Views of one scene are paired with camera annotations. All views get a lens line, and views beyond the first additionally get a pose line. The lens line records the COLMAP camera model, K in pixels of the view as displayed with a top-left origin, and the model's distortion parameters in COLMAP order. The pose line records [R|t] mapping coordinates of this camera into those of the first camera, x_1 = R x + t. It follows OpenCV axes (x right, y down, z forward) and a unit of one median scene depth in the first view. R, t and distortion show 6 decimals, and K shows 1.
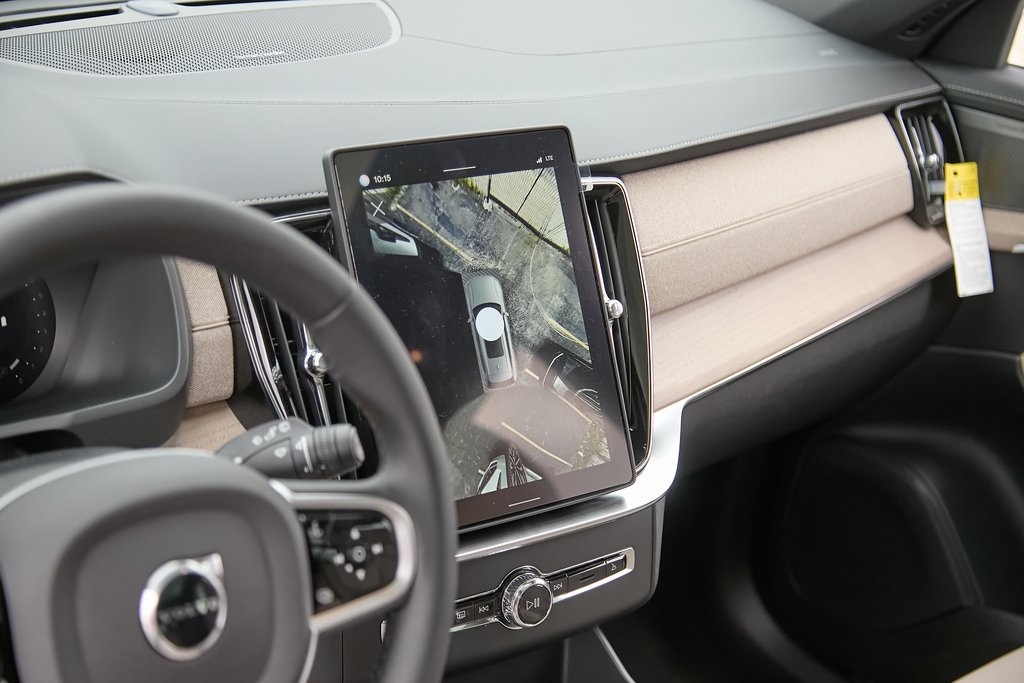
lens RADIAL K [[1800.4, 0, 517.1], [0, 1800.4, 346.9], [0, 0, 1]] dist [-0.045590, 0.000000]
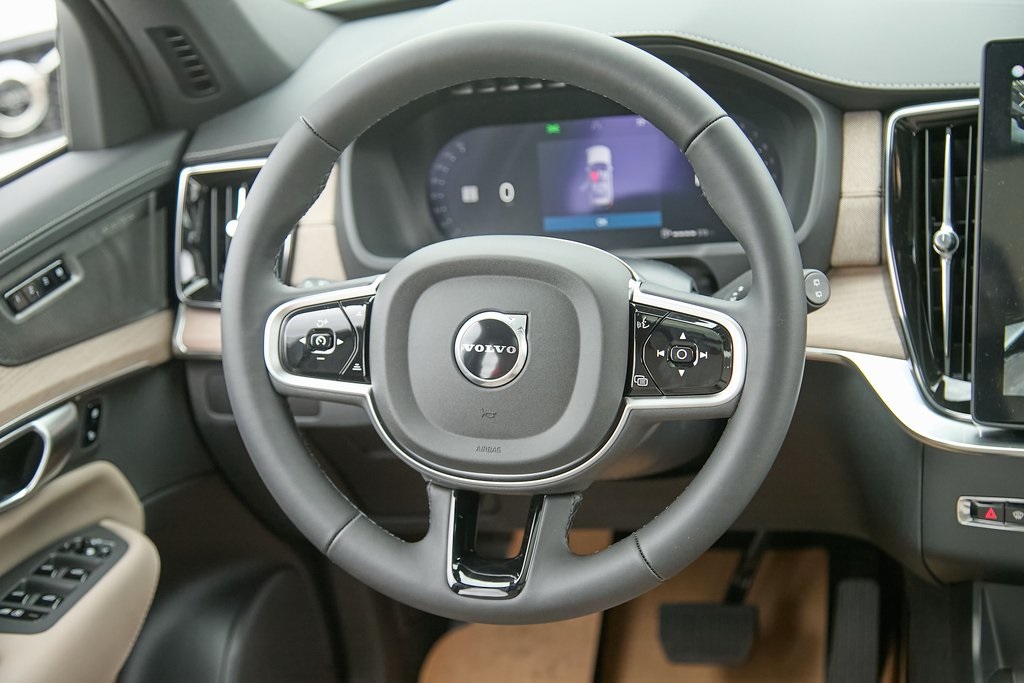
lens RADIAL K [[1668.4, 0, 518.3], [0, 1668.4, 357.0], [0, 0, 1]] dist [-0.036834, 0.000000]
pose [[0.514290, 0.151250, -0.844173, 0.598054], [-0.161931, 0.983746, 0.077605, 0.040736], [0.842190, 0.096787, 0.530423, 0.277136]]
